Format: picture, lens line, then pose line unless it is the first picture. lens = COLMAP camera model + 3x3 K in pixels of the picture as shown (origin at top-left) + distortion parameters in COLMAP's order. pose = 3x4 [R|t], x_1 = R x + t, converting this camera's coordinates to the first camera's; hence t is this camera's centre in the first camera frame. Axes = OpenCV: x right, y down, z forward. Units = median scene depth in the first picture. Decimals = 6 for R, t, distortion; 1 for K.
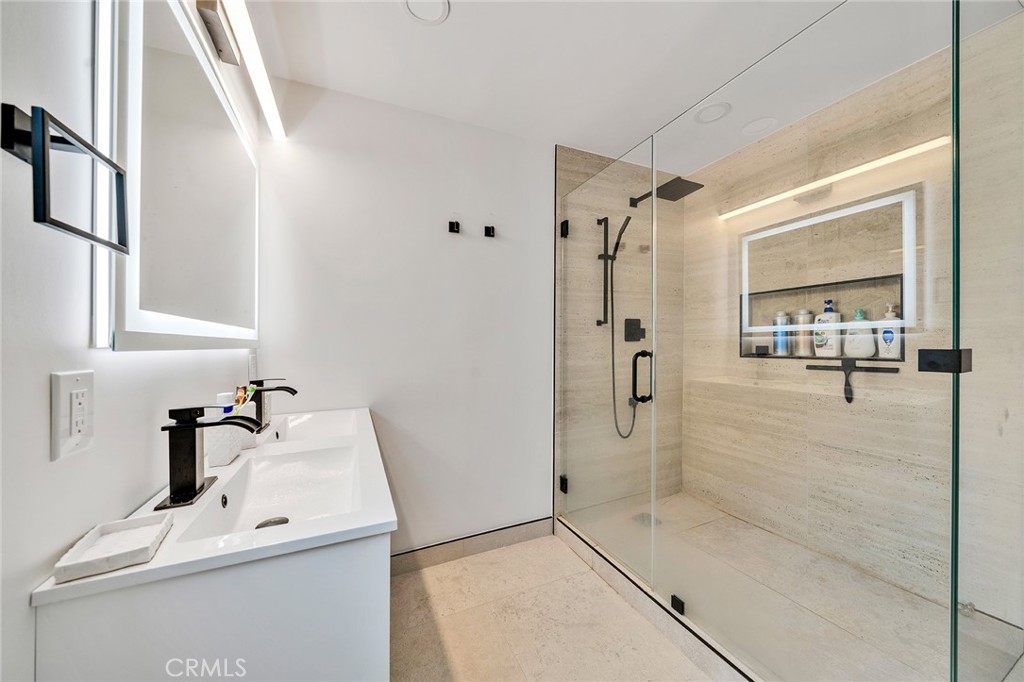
lens RADIAL K [[349.2, 0, 513.4], [0, 349.2, 342.8], [0, 0, 1]] dist [-0.006191, 0.000213]
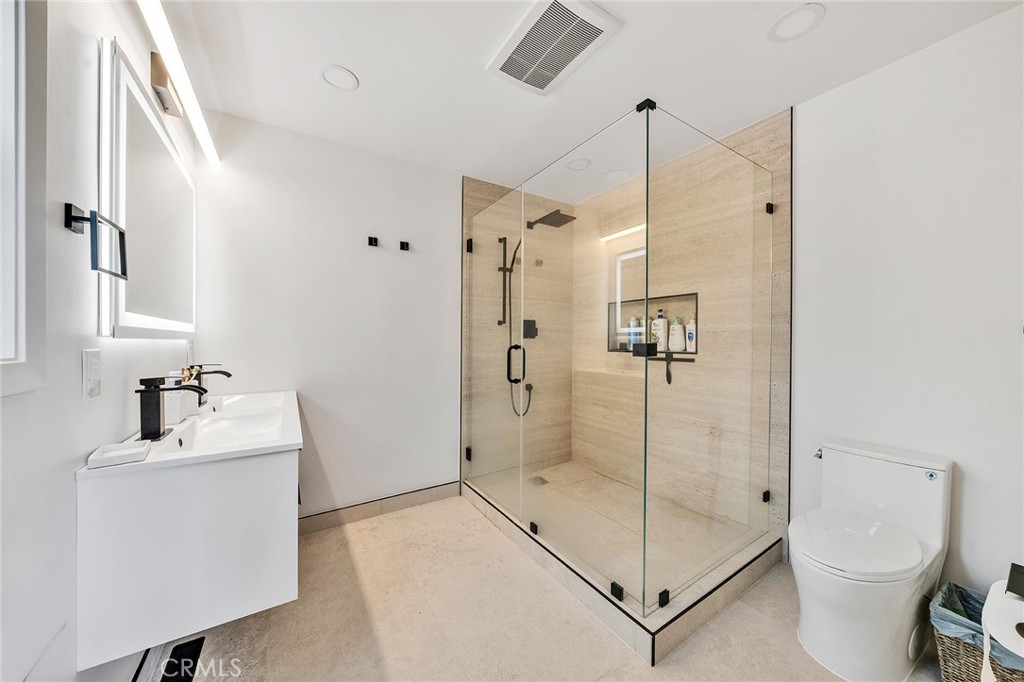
lens RADIAL K [[349.2, 0, 514.2], [0, 349.2, 346.6], [0, 0, 1]] dist [-0.006191, 0.000213]
pose [[0.990087, 0.008858, 0.140176, 0.148349], [-0.011642, 0.999751, 0.019058, 0.003503], [-0.139972, -0.020501, 0.989943, -0.268462]]
